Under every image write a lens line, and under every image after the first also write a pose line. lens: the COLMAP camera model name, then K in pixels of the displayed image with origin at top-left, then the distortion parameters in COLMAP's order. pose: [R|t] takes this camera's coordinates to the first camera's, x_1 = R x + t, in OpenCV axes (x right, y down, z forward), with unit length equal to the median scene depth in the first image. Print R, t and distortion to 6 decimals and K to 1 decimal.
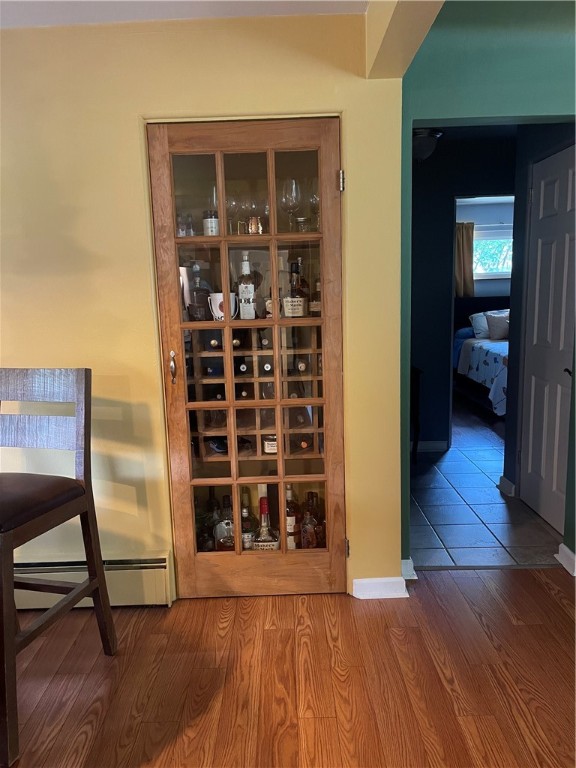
lens RADIAL K [[559.0, 0, 288.0], [0, 559.0, 384.0], [0, 0, 1]] dist [0.029421, -0.001169]
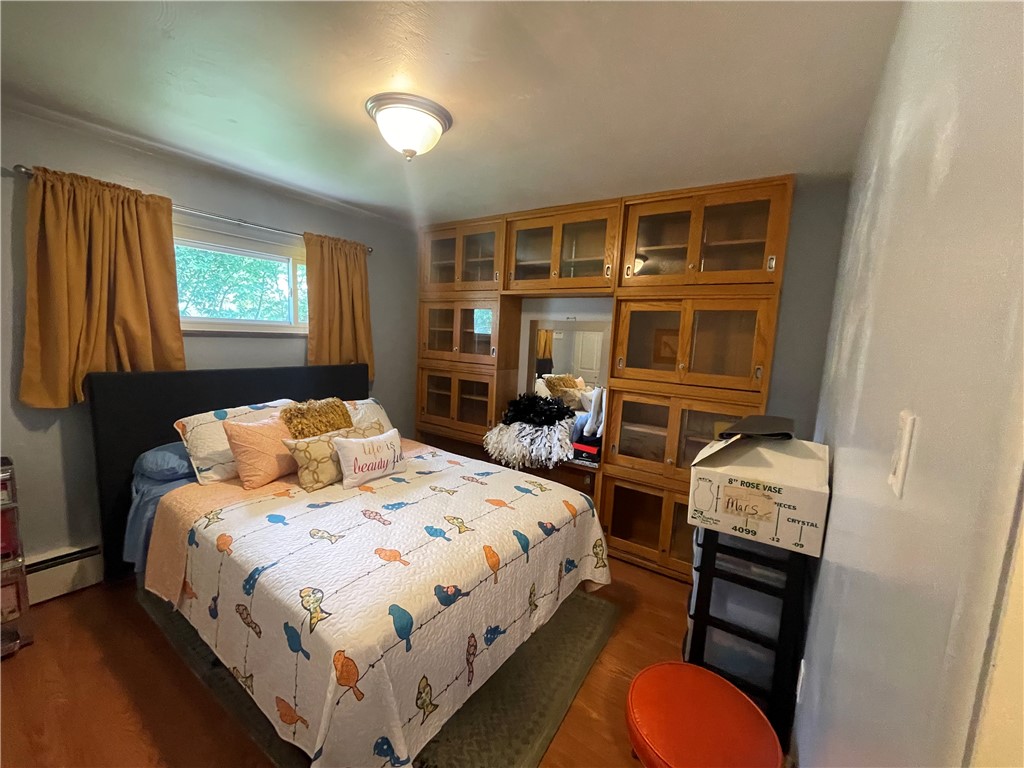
lens RADIAL K [[419.8, 0, 512.0], [0, 419.8, 384.0], [0, 0, 1]] dist [-0.001114, -0.000361]
pose [[0.557098, -0.034552, 0.829728, 0.215723], [0.076478, 0.997023, -0.009830, -0.129314], [-0.826918, 0.068933, 0.558082, 0.647895]]
